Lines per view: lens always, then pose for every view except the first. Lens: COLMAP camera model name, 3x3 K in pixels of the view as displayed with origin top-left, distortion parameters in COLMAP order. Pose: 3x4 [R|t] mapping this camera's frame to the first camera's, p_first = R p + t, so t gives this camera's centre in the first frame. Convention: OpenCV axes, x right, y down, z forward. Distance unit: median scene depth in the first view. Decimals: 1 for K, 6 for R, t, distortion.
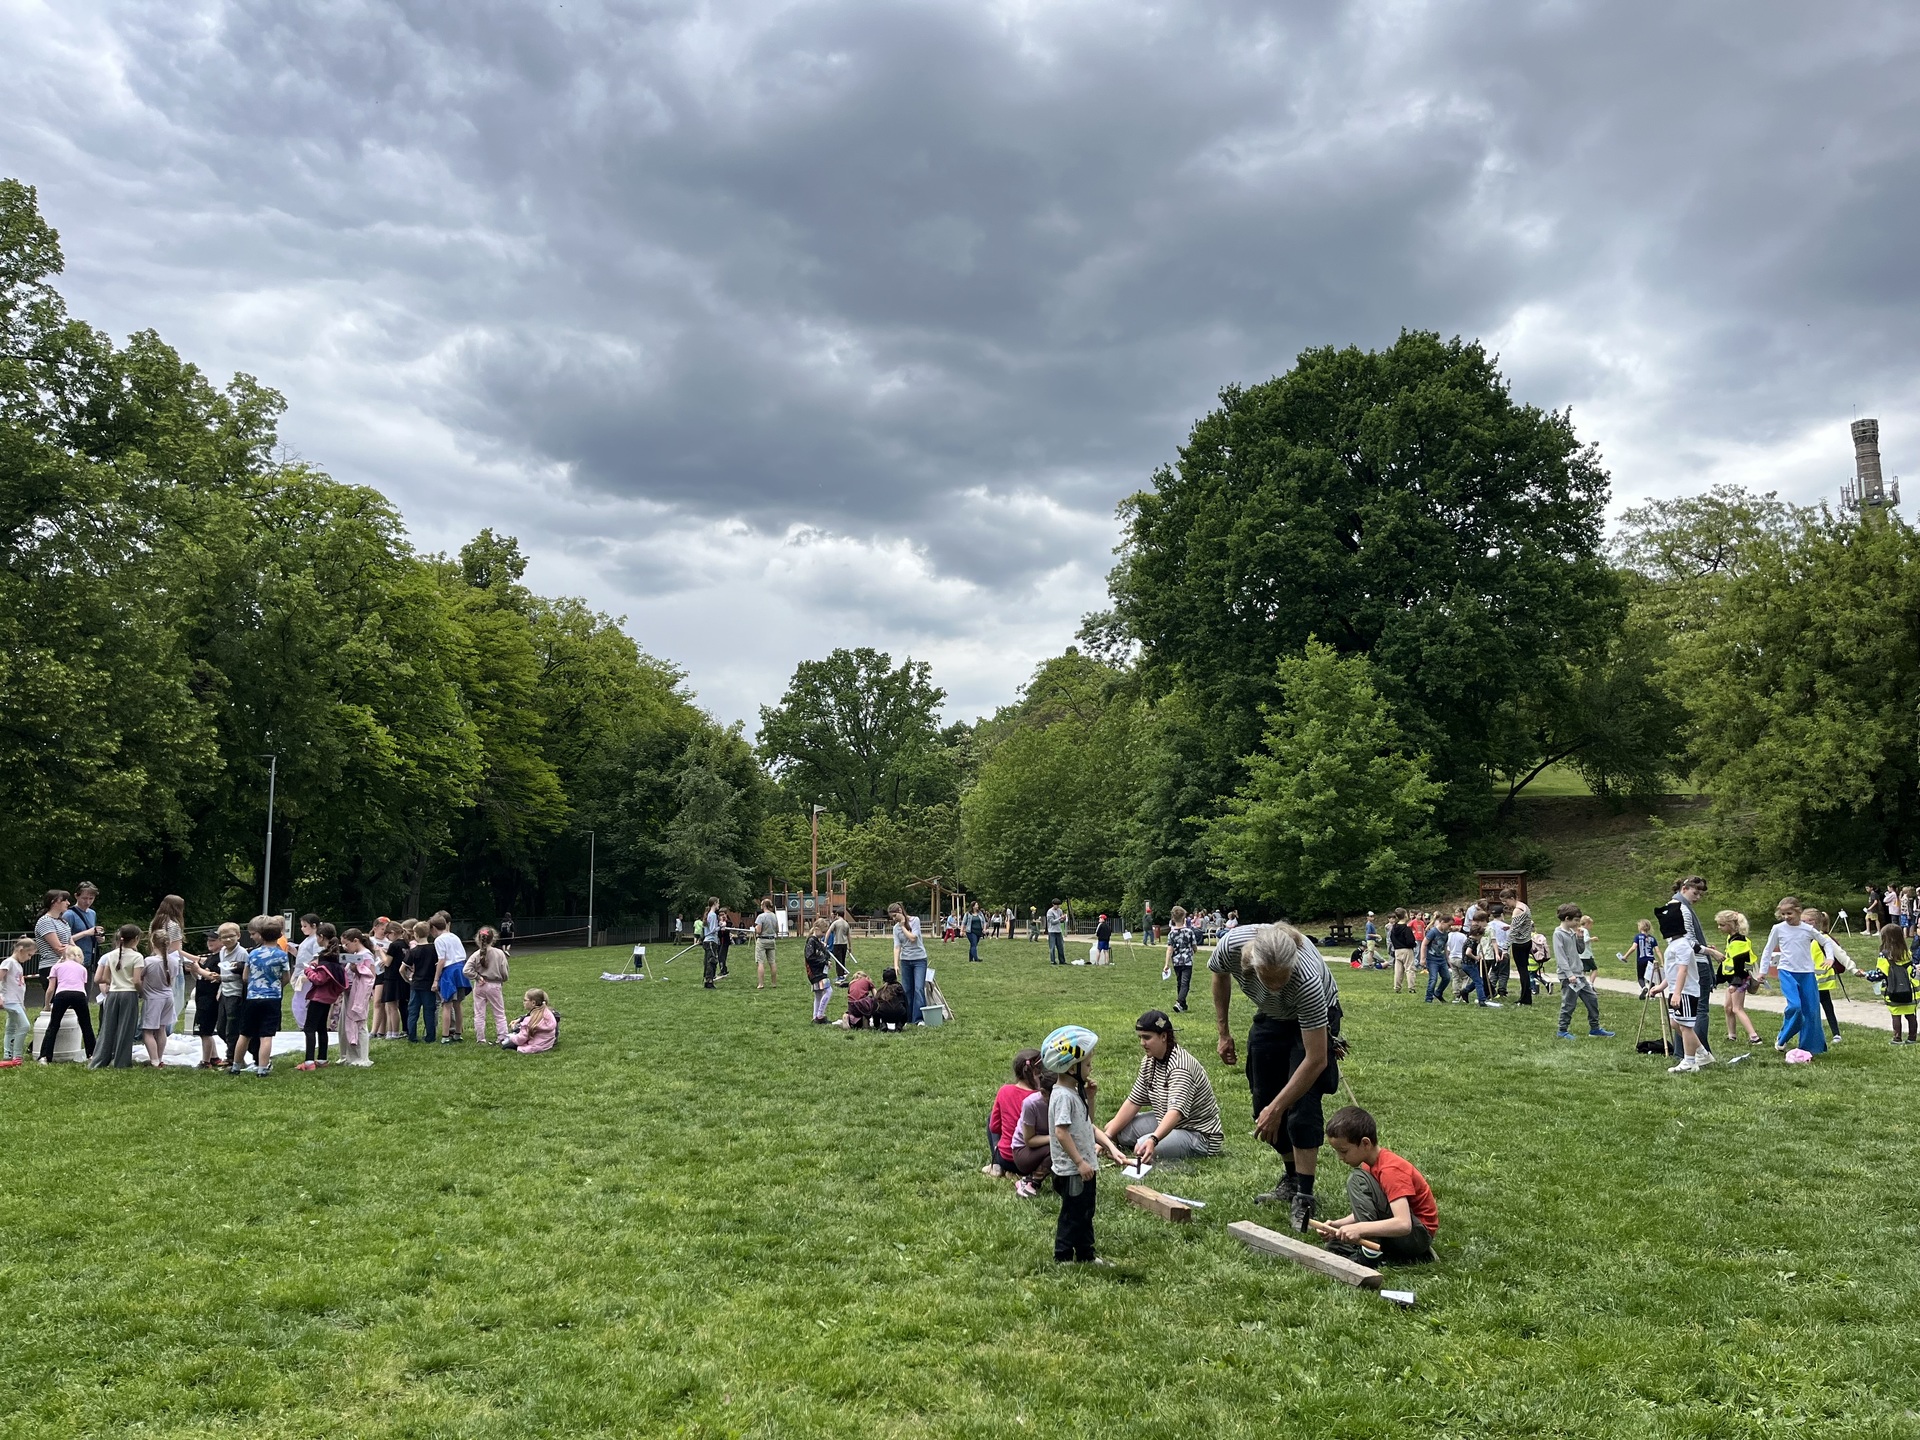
lens RADIAL K [[1450.6, 0, 963.5], [0, 1450.6, 721.7], [0, 0, 1]] dist [0.005466, 0.000827]
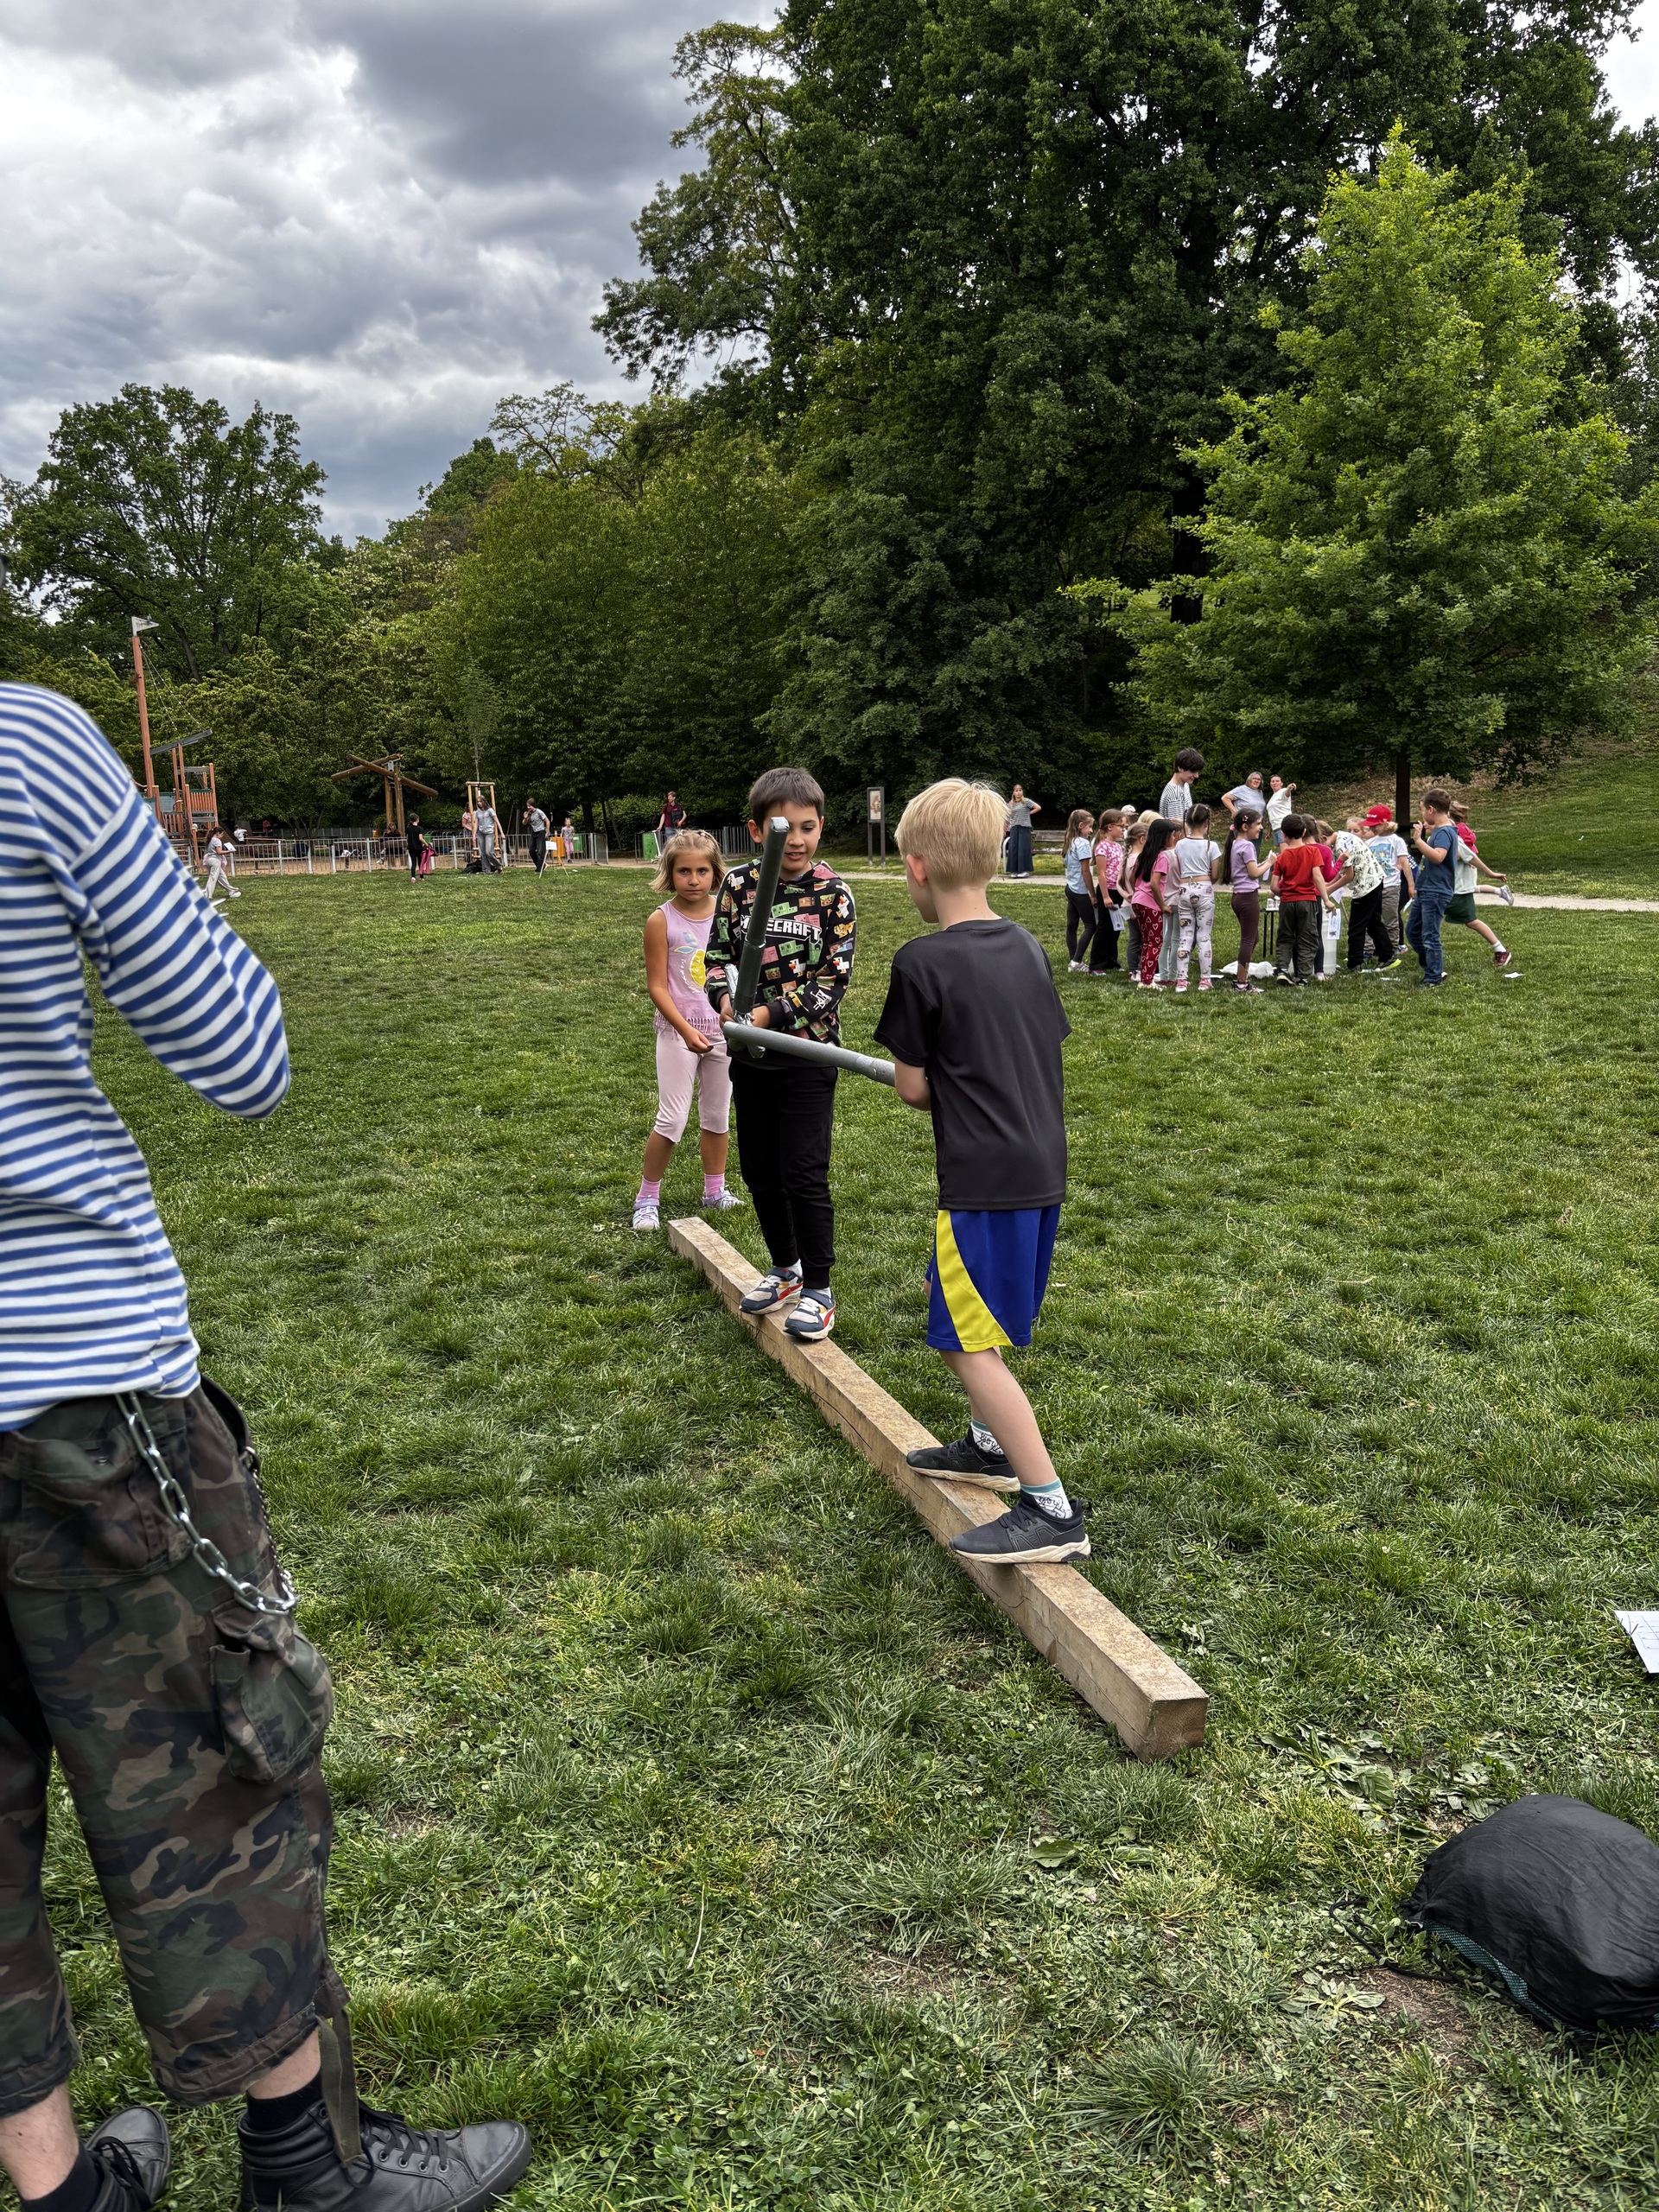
lens RADIAL K [[1686.7, 0, 824.0], [0, 1686.7, 1116.0], [0, 0, 1]] dist [0.033652, -0.000902]
pose [[0.958697, -0.068554, 0.276043, -0.027429], [-0.016638, 0.955341, 0.295037, 0.026176], [-0.283941, -0.287444, 0.914742, 0.190189]]
